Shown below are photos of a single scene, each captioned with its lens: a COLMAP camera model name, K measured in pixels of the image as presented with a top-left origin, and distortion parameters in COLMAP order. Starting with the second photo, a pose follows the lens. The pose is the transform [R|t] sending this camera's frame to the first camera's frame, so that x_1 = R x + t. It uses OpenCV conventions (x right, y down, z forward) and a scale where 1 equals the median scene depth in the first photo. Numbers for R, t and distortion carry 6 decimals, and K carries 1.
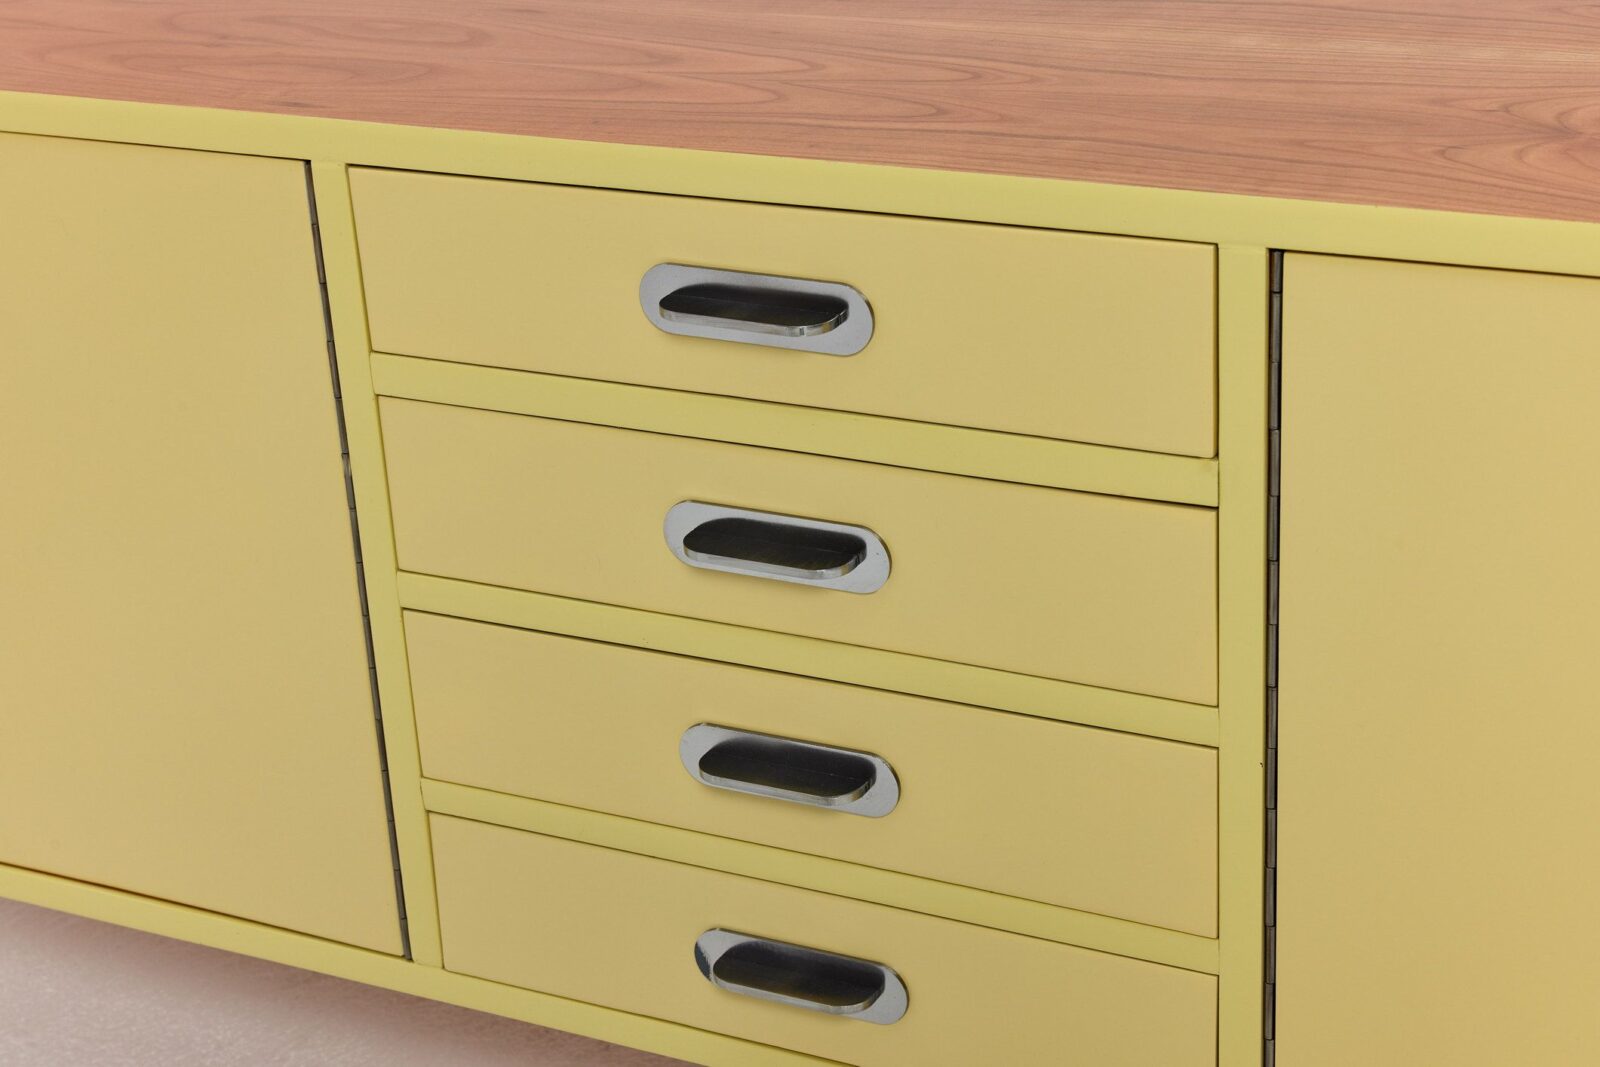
lens RADIAL K [[2848.3, 0, 800.0], [0, 2848.3, 533.5], [0, 0, 1]] dist [0.047098, 0.280459]
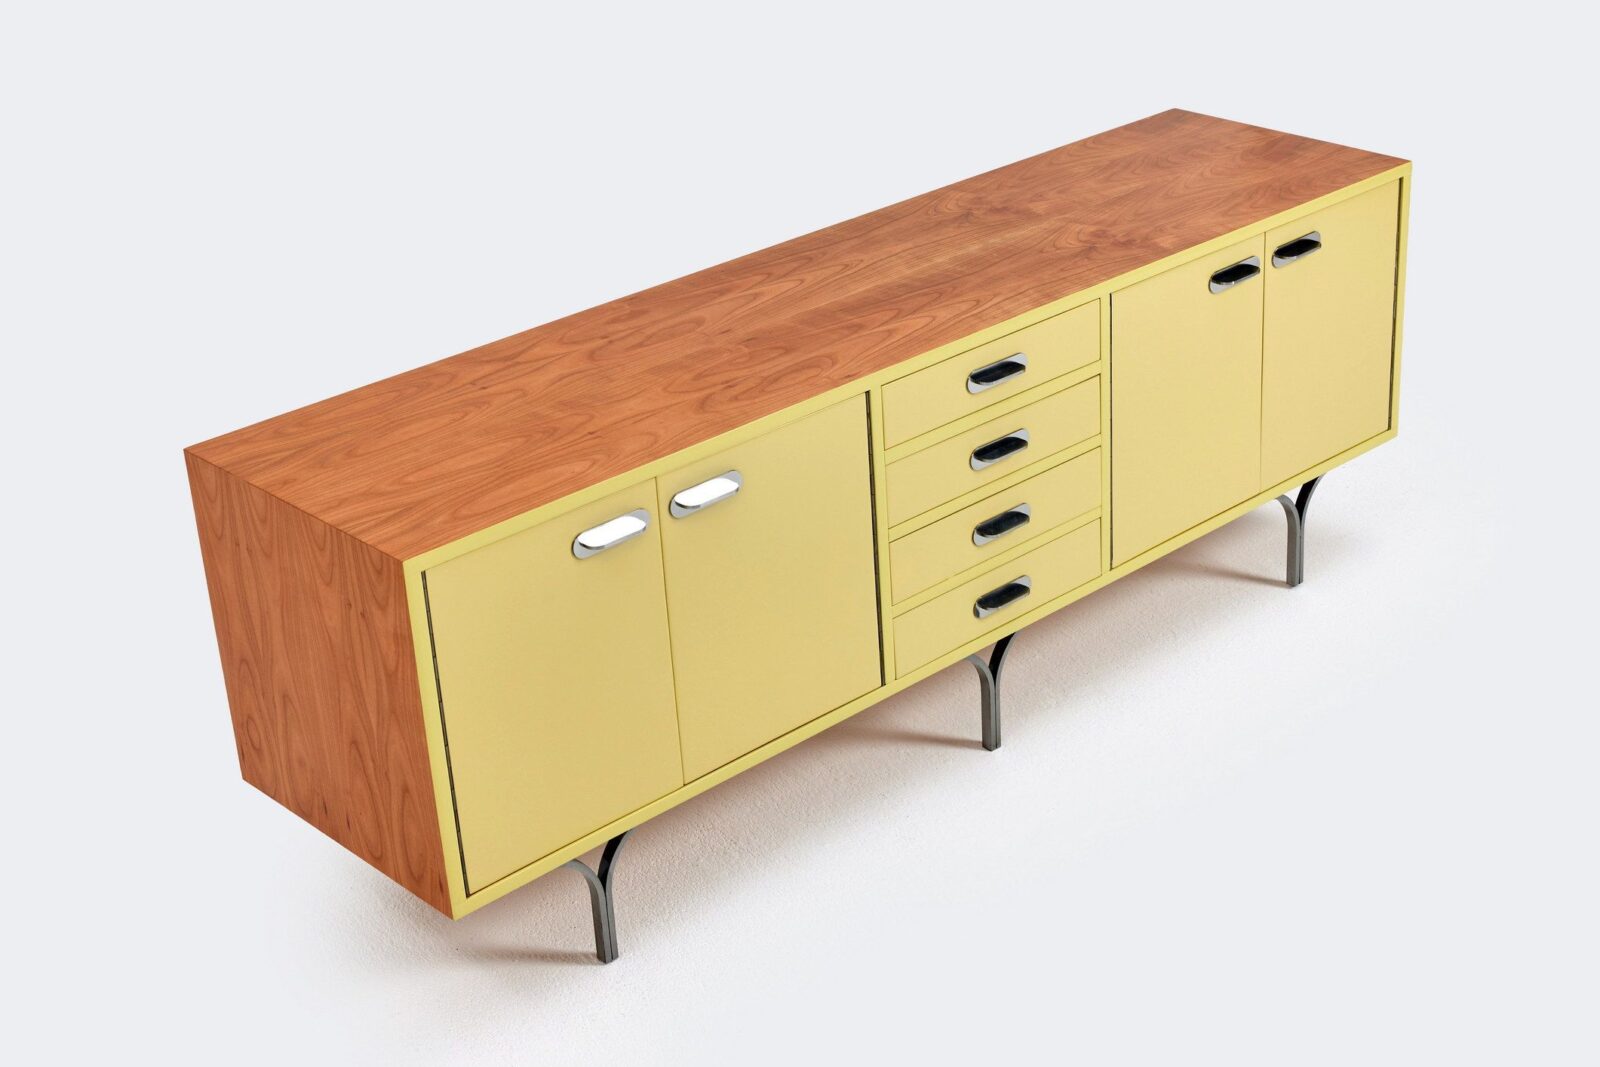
lens RADIAL K [[2418.5, 0, 871.7], [0, 2418.5, 508.6], [0, 0, 1]] dist [0.016225, 0.038784]
pose [[0.334478, -0.357380, 0.872011, -2.347420], [0.398014, 0.892302, 0.213030, -0.548484], [-0.854230, 0.275819, 0.440698, -0.002590]]
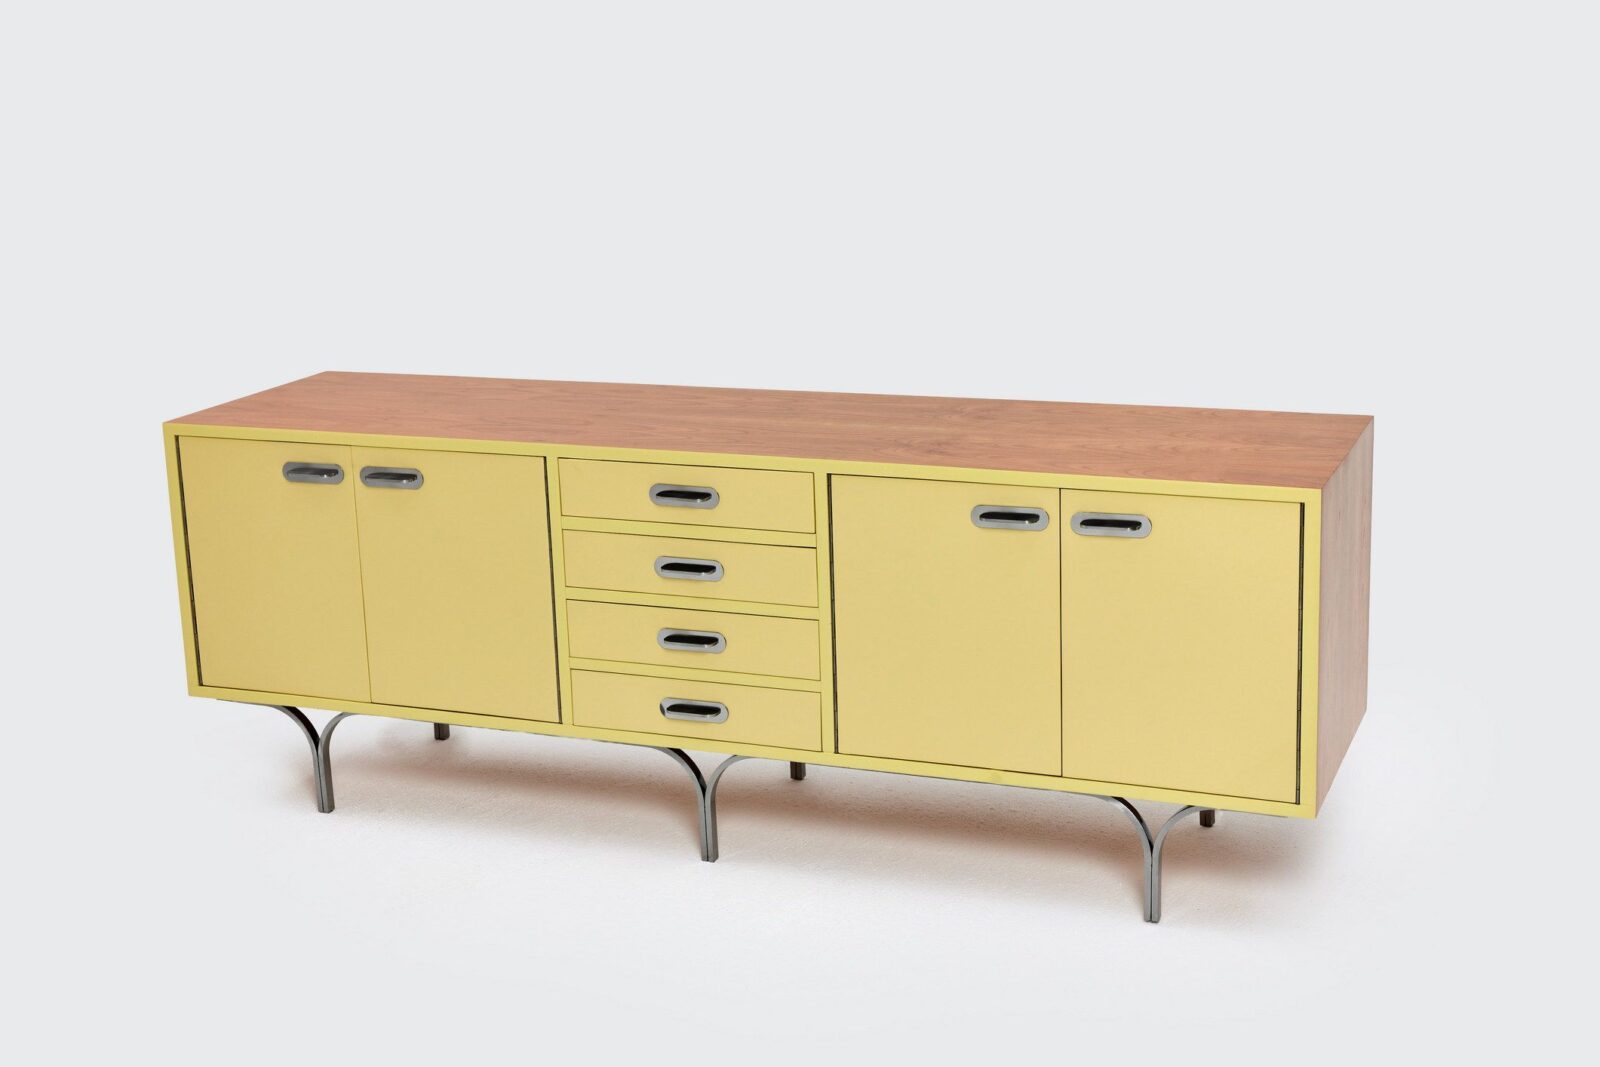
lens RADIAL K [[2333.3, 0, 800.0], [0, 2333.3, 533.5], [0, 0, 1]] dist [0.012037, 0.007067]
pose [[0.995720, 0.002632, 0.092378, -0.133182], [0.011660, 0.988028, -0.153833, 0.391111], [-0.091677, 0.154252, 0.983769, -1.736480]]
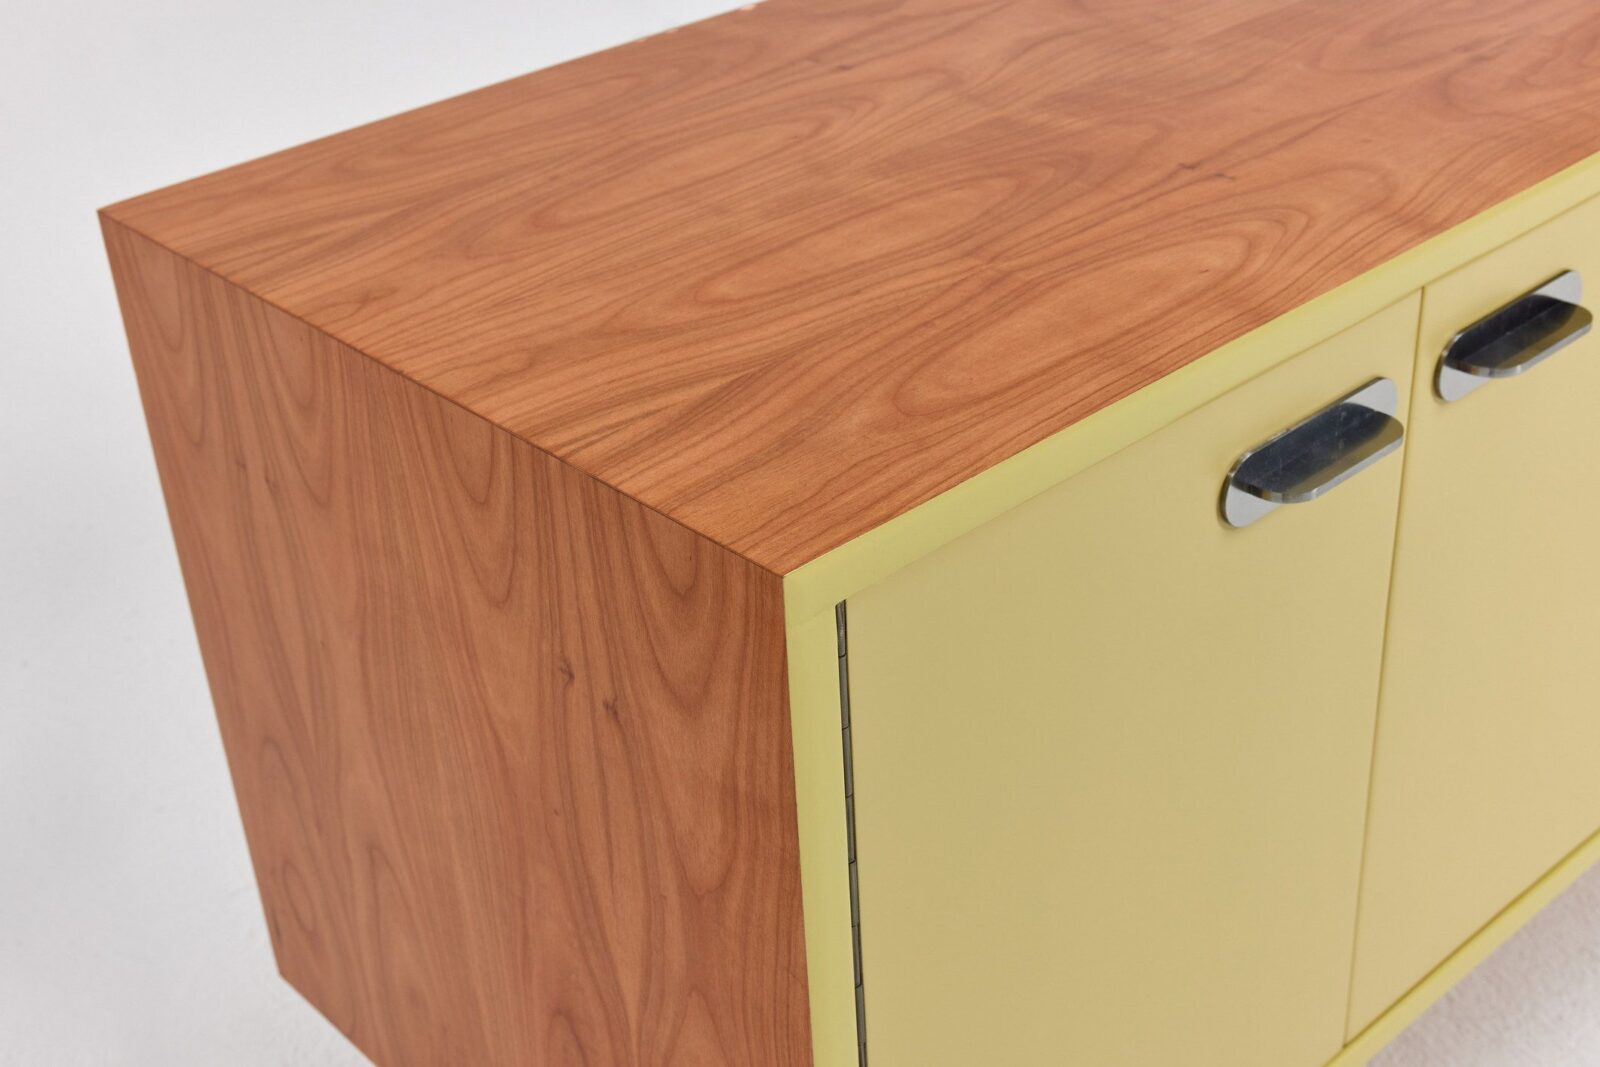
lens RADIAL K [[2071.7, 0, 800.0], [0, 2071.7, 533.5], [0, 0, 1]] dist [-0.010008, 0.017671]
pose [[0.358528, -0.438007, 0.824383, -1.088439], [0.400603, 0.869835, 0.287932, -0.377435], [-0.843193, 0.227018, 0.487327, 1.024906]]
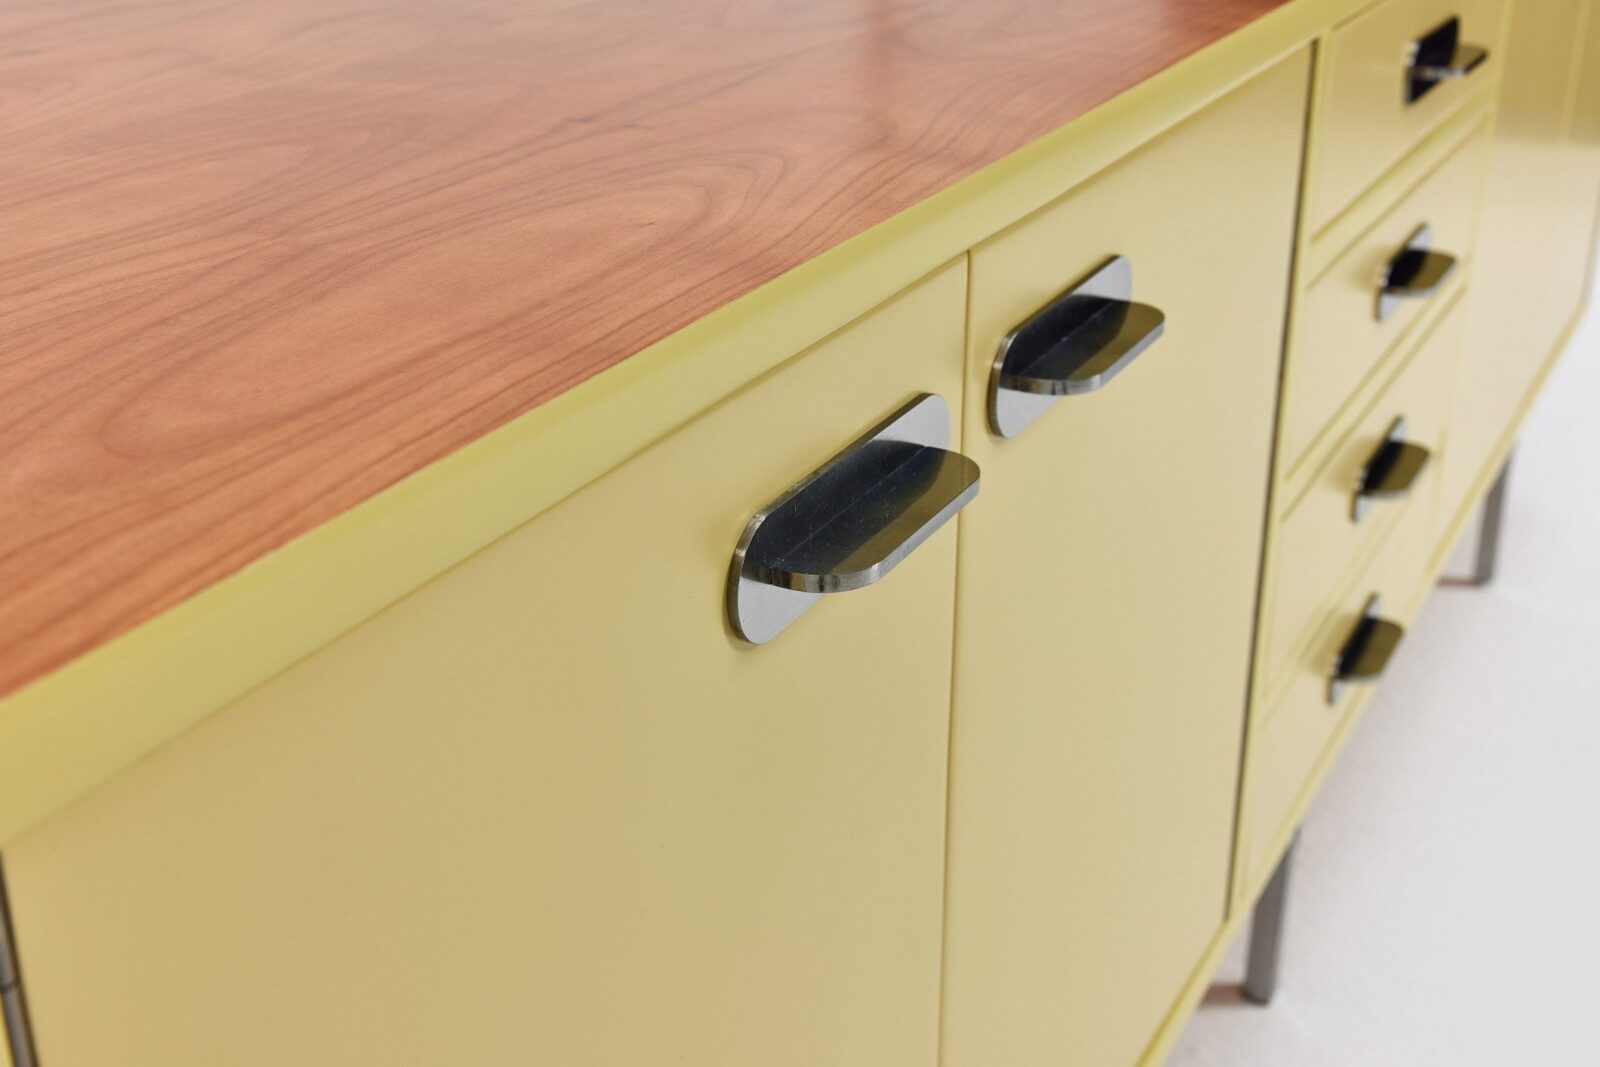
lens RADIAL K [[2008.6, 0, 800.0], [0, 2008.6, 533.5], [0, 0, 1]] dist [-0.024072, -0.033959]
pose [[0.020597, -0.353854, 0.935074, -0.840160], [0.393914, 0.862491, 0.317711, -0.268417], [-0.918916, 0.361795, 0.157153, 1.152353]]
